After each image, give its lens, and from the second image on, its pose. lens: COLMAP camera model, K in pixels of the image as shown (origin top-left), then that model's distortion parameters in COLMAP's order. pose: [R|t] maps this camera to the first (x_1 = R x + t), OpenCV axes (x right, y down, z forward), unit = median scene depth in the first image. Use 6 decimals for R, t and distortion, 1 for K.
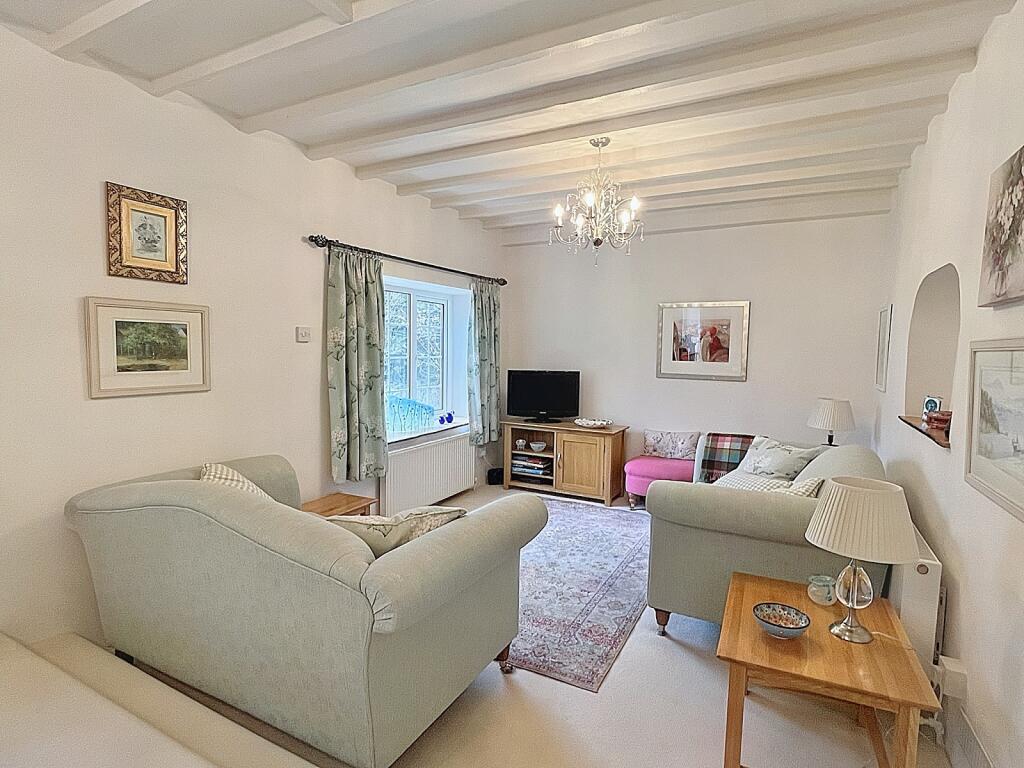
lens RADIAL K [[543.7, 0, 511.7], [0, 543.7, 391.6], [0, 0, 1]] dist [-0.003194, -0.000400]
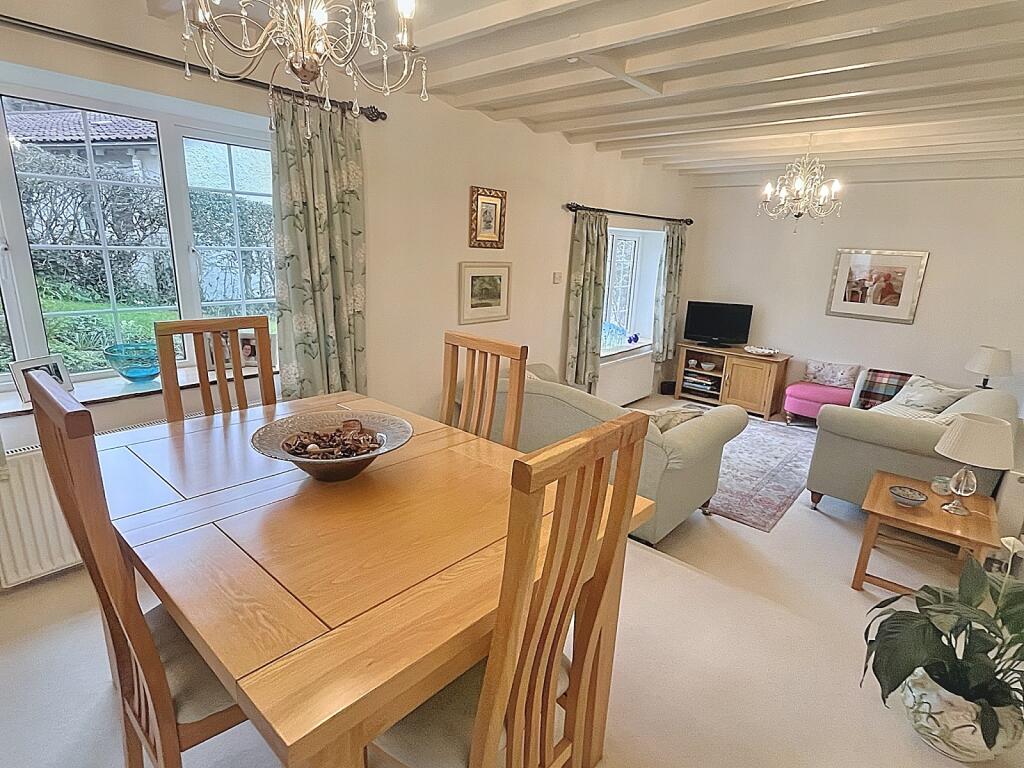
lens RADIAL K [[543.7, 0, 511.7], [0, 543.7, 391.6], [0, 0, 1]] dist [-0.003194, -0.000400]
pose [[0.973378, 0.084370, -0.213110, -0.157540], [-0.045647, 0.982518, 0.180485, -0.057932], [0.224612, -0.165952, 0.960213, -0.361693]]
